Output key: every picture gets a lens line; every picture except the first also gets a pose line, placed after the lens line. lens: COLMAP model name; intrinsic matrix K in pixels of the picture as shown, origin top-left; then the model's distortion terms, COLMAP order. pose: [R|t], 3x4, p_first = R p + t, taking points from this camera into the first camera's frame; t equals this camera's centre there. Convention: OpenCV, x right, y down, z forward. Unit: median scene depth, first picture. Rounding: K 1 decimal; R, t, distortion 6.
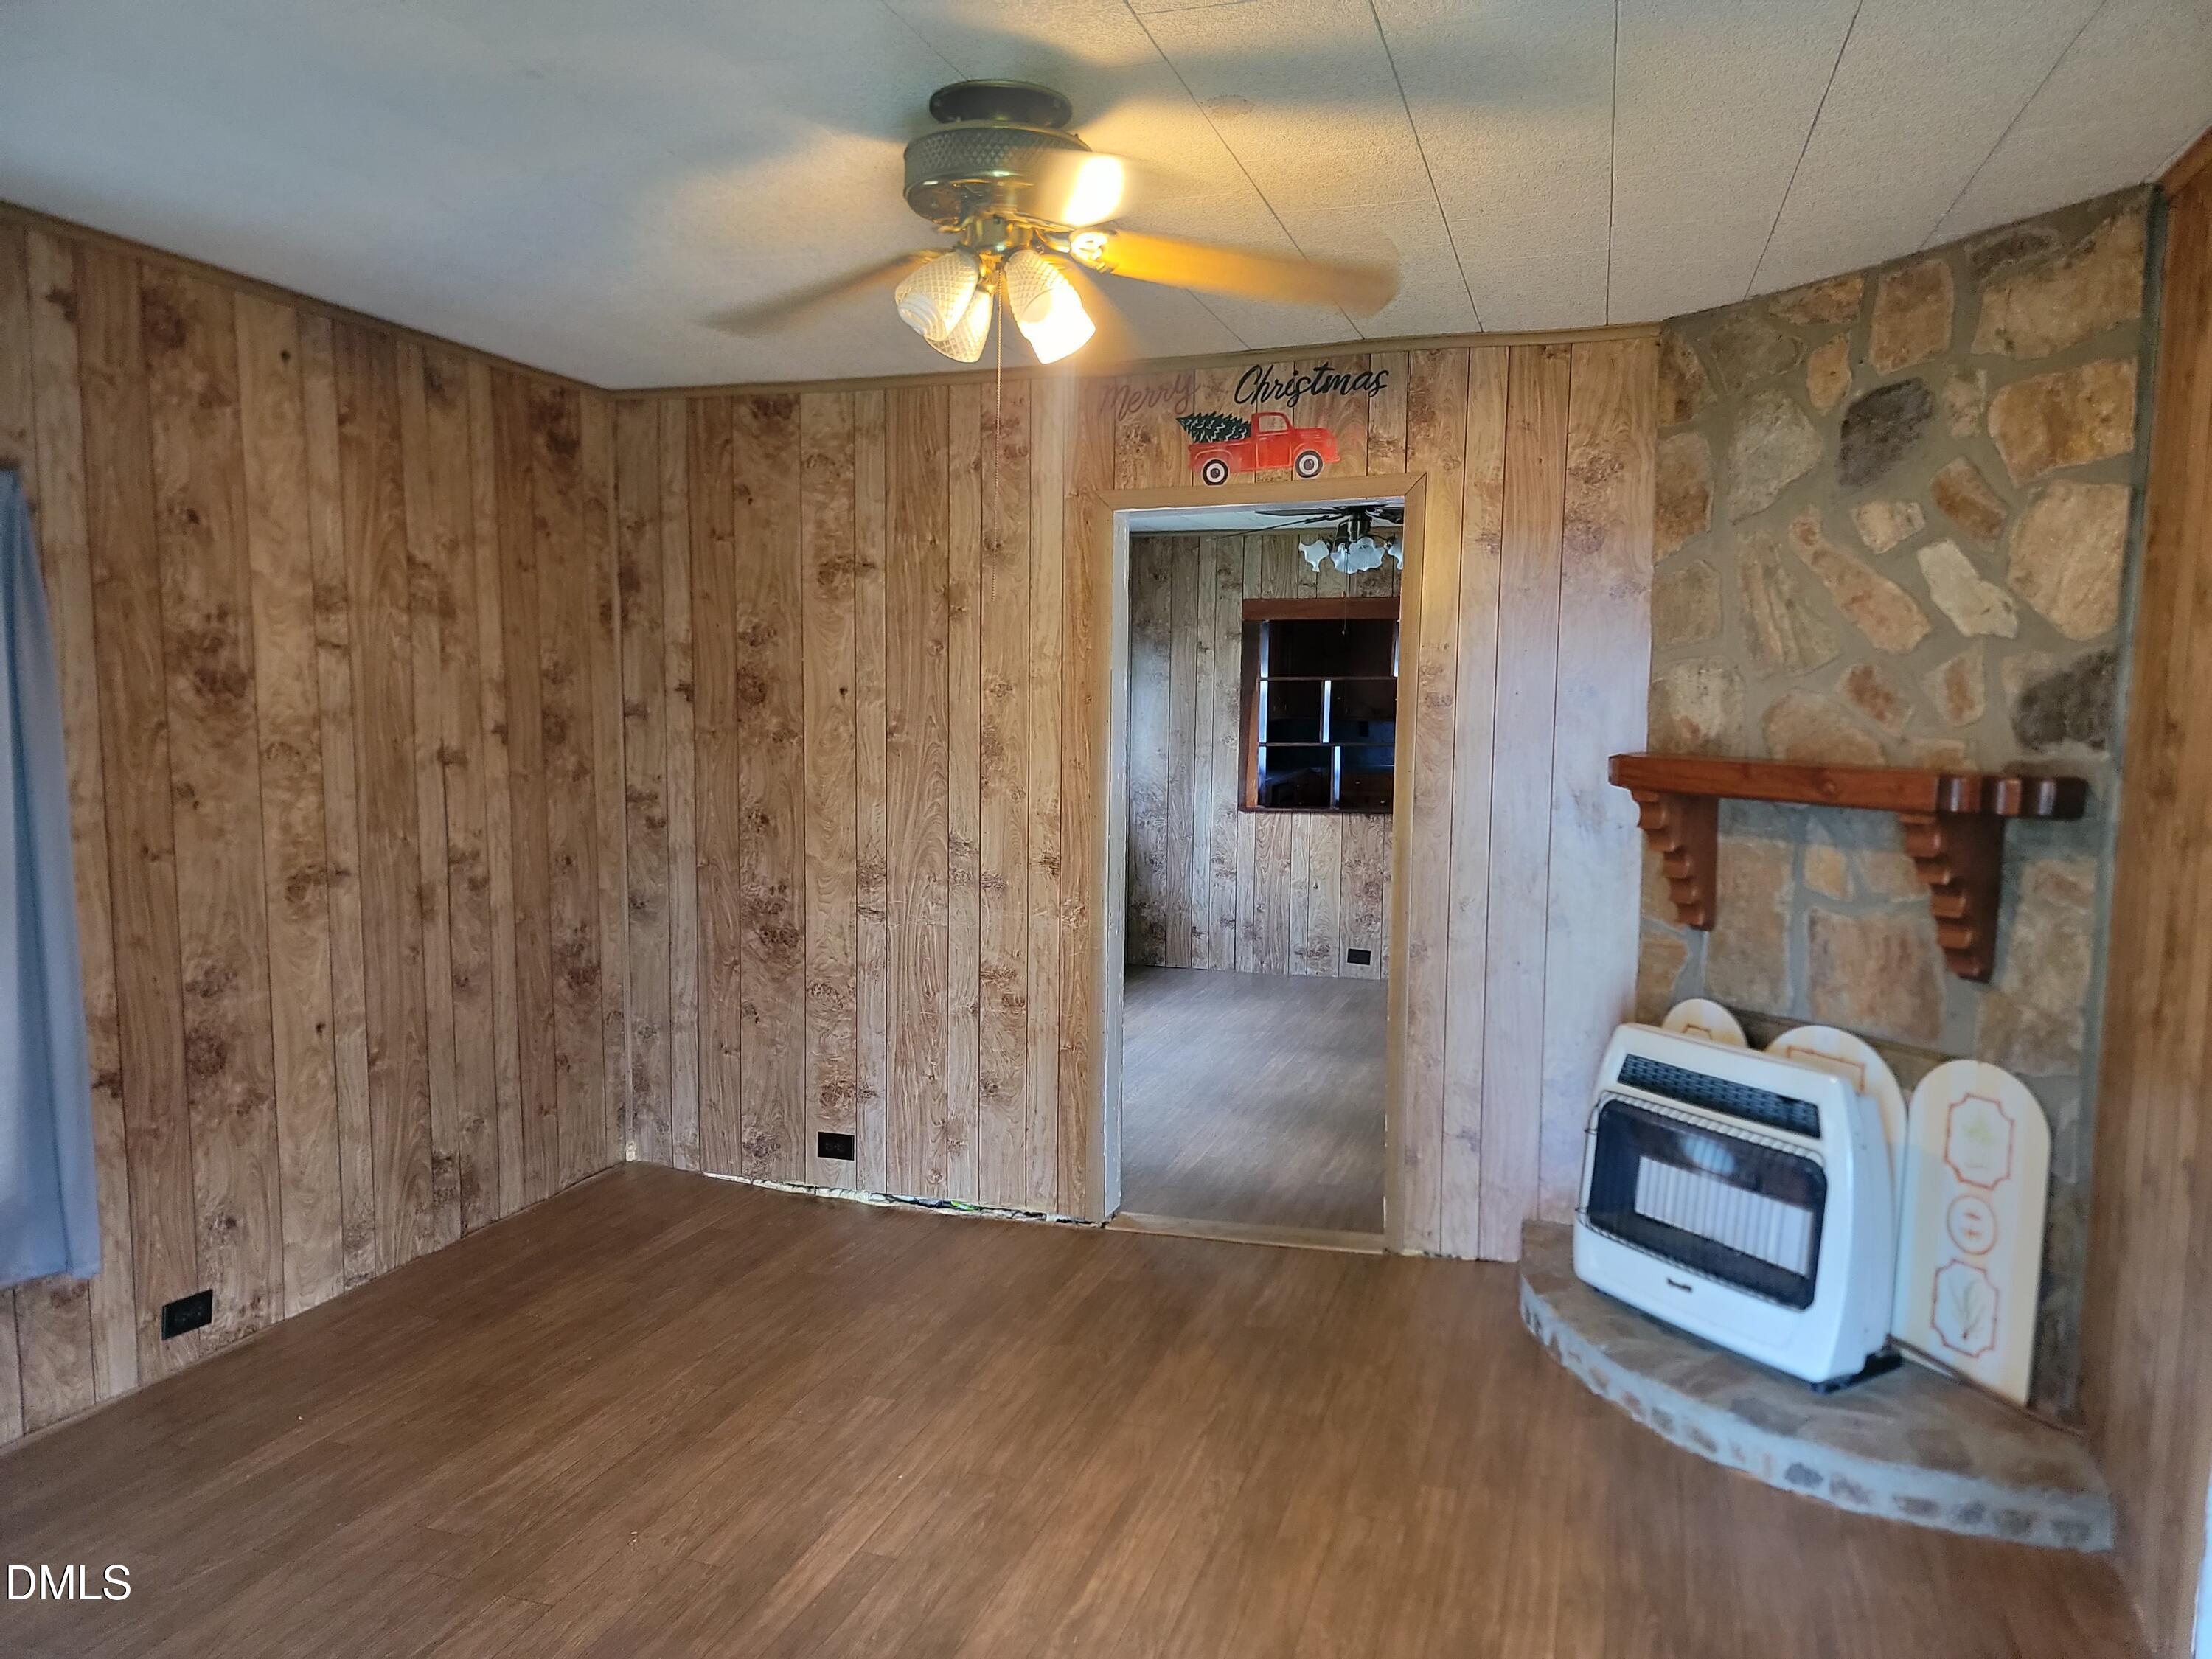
lens RADIAL K [[1539.6, 0, 1149.1], [0, 1539.6, 834.3], [0, 0, 1]] dist [0.067435, -0.056169]
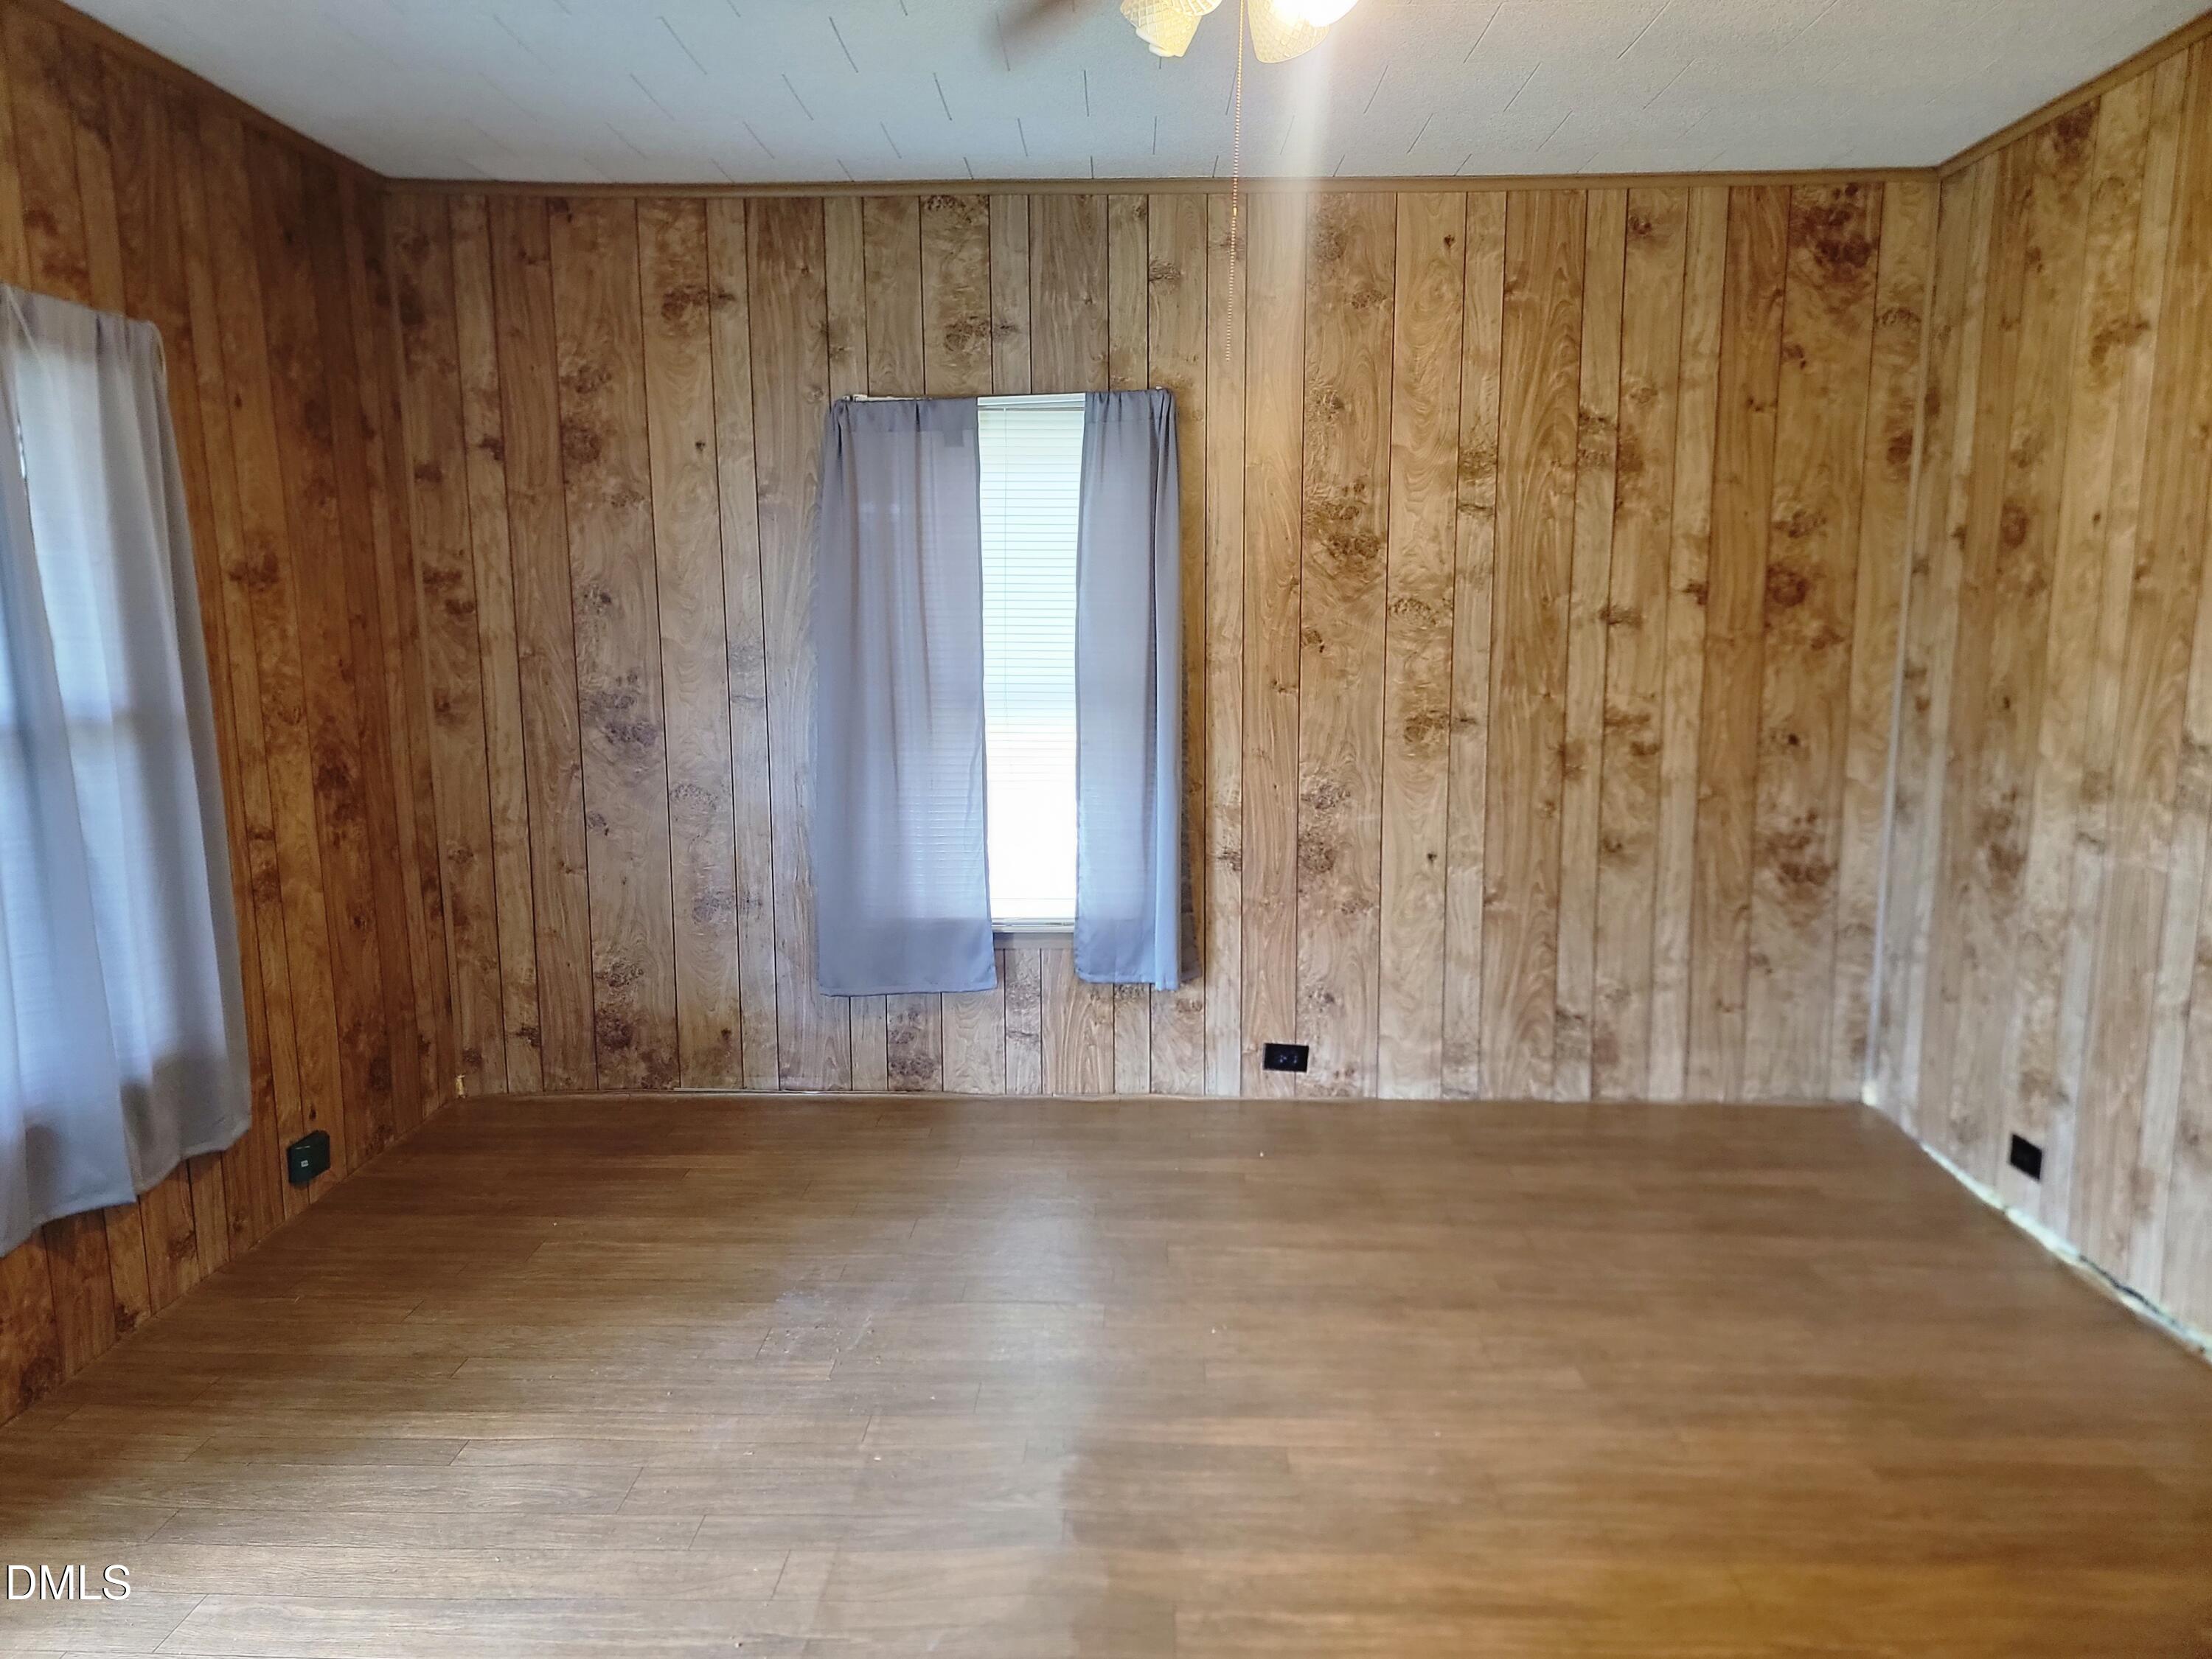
lens RADIAL K [[1539.6, 0, 1107.7], [0, 1539.6, 844.2], [0, 0, 1]] dist [0.067435, -0.056169]
pose [[0.267434, 0.127513, -0.955102, 0.422435], [-0.079765, 0.990733, 0.109936, 0.010816], [0.960269, 0.046783, 0.275126, 0.433483]]
